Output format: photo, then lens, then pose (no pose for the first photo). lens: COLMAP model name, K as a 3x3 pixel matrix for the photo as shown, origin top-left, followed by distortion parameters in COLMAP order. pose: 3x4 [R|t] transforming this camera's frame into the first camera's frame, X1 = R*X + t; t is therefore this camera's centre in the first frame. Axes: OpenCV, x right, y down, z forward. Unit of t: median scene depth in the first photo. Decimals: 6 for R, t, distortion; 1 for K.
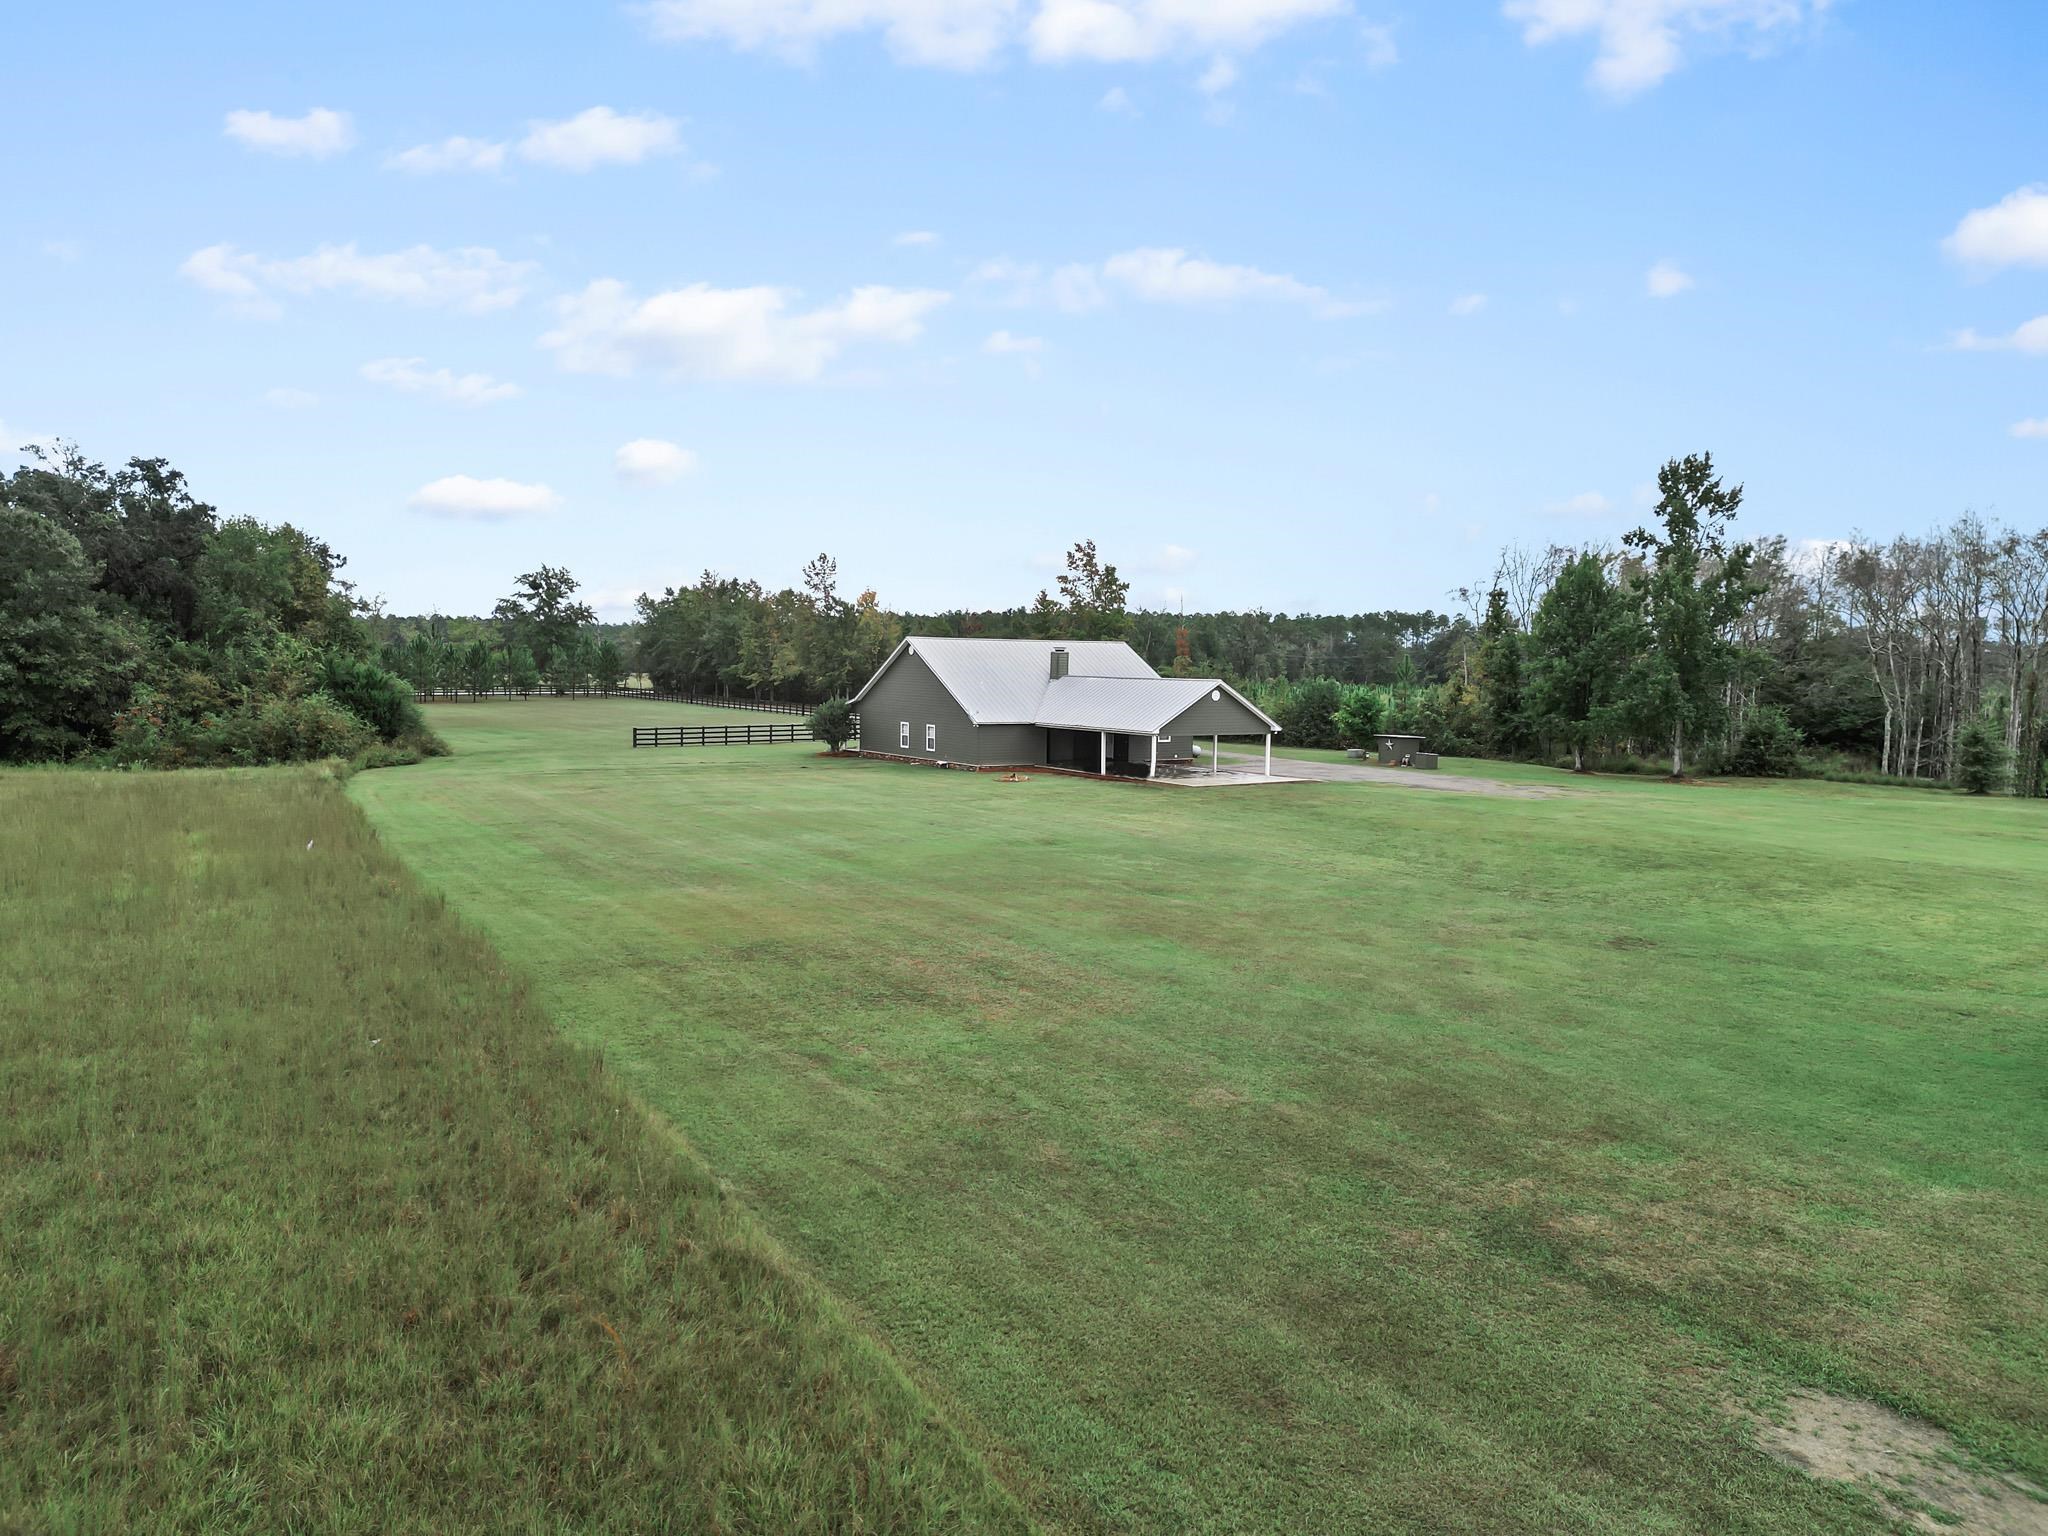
lens RADIAL K [[1433.7, 0, 1024.6], [0, 1433.7, 777.1], [0, 0, 1]] dist [0.045922, -0.044600]
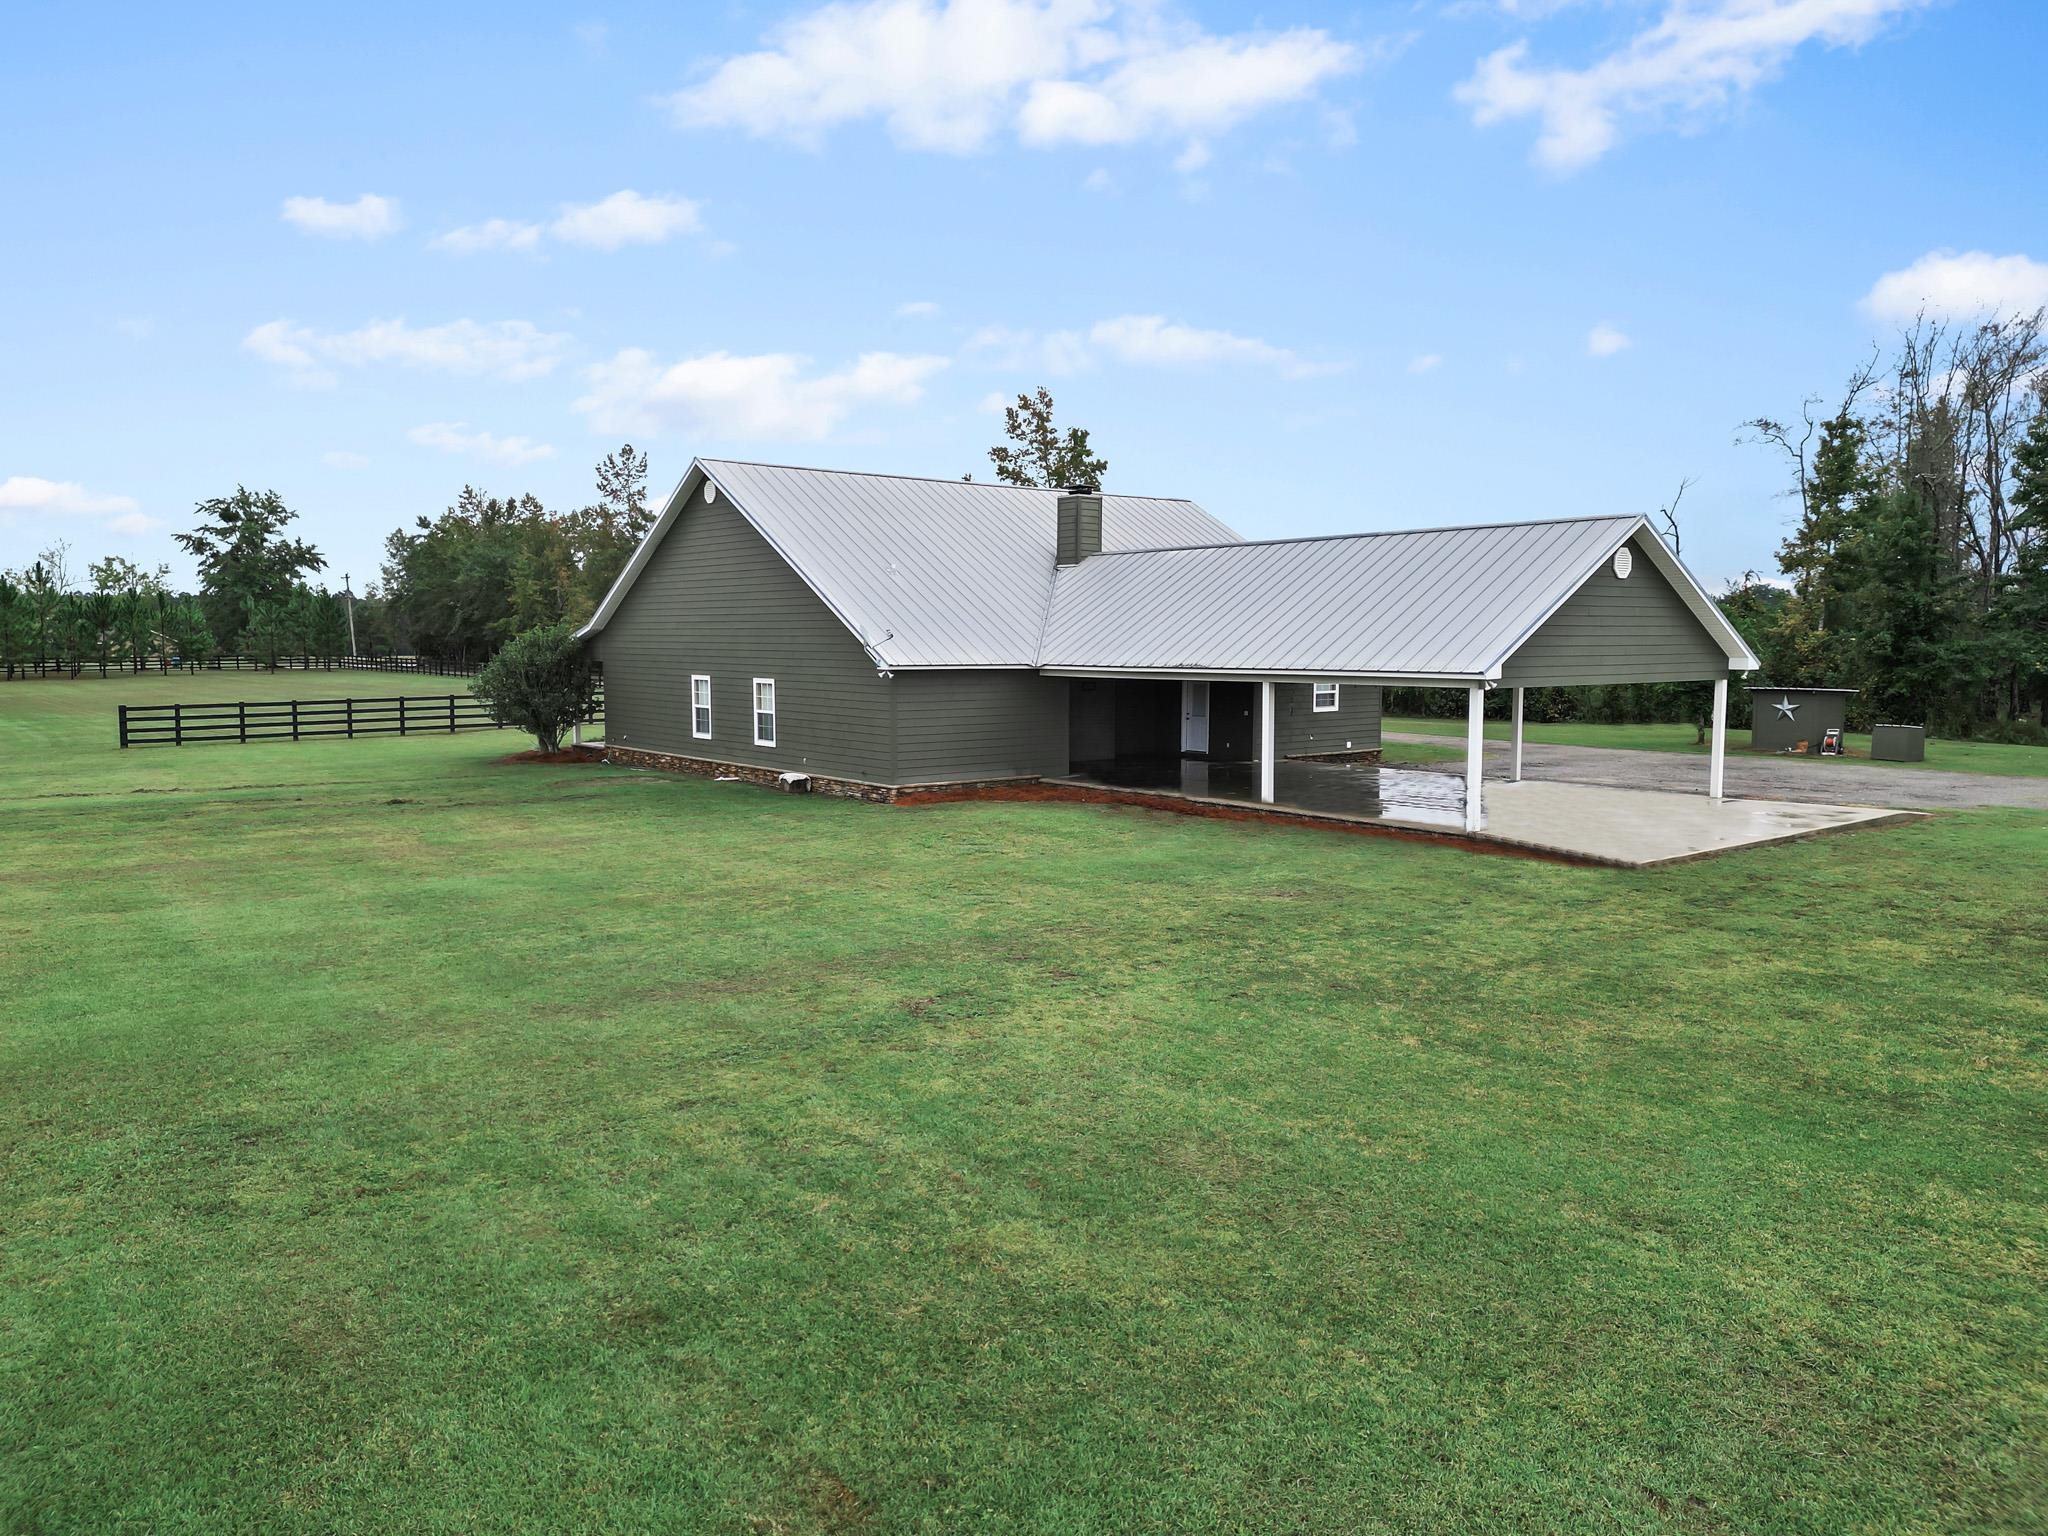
lens RADIAL K [[1433.7, 0, 1024.6], [0, 1433.7, 777.1], [0, 0, 1]] dist [0.045922, -0.044600]
pose [[0.996125, -0.024272, 0.084537, -0.022929], [0.023032, 0.999613, 0.015620, -0.011539], [-0.084884, -0.013613, 0.996298, 0.485942]]
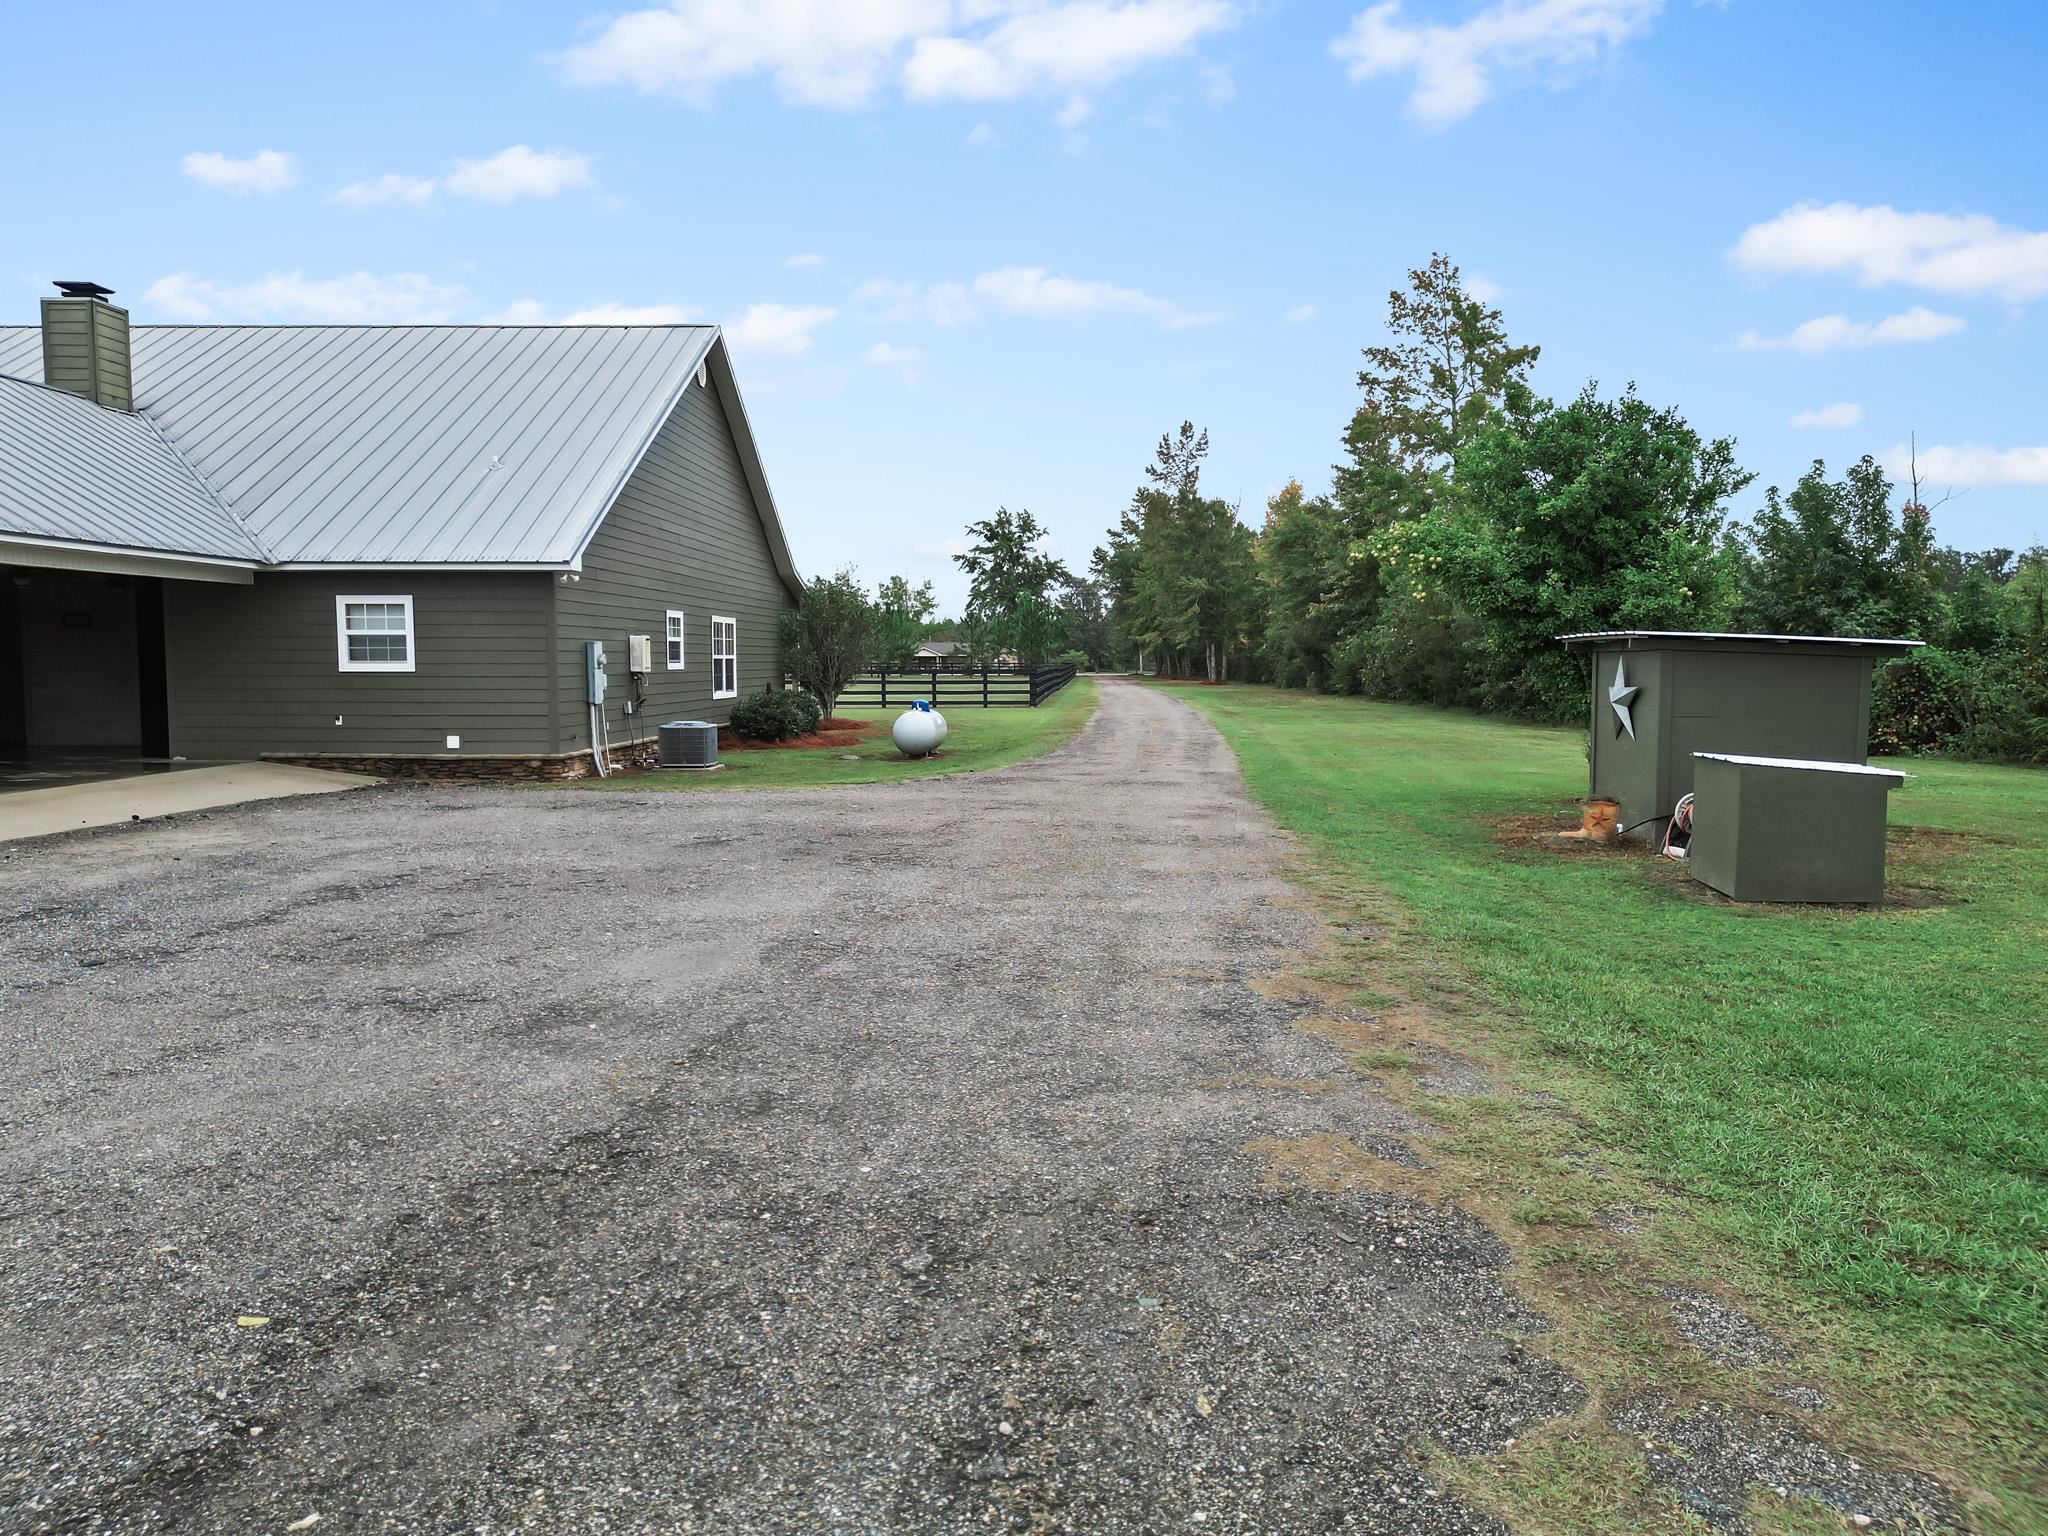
lens RADIAL K [[1433.7, 0, 1024.6], [0, 1433.7, 777.1], [0, 0, 1]] dist [0.045922, -0.044600]
pose [[0.814419, 0.029132, -0.579545, 0.245108], [-0.033595, 0.999431, 0.003028, -0.010495], [0.579304, 0.017004, 0.814934, 0.732527]]
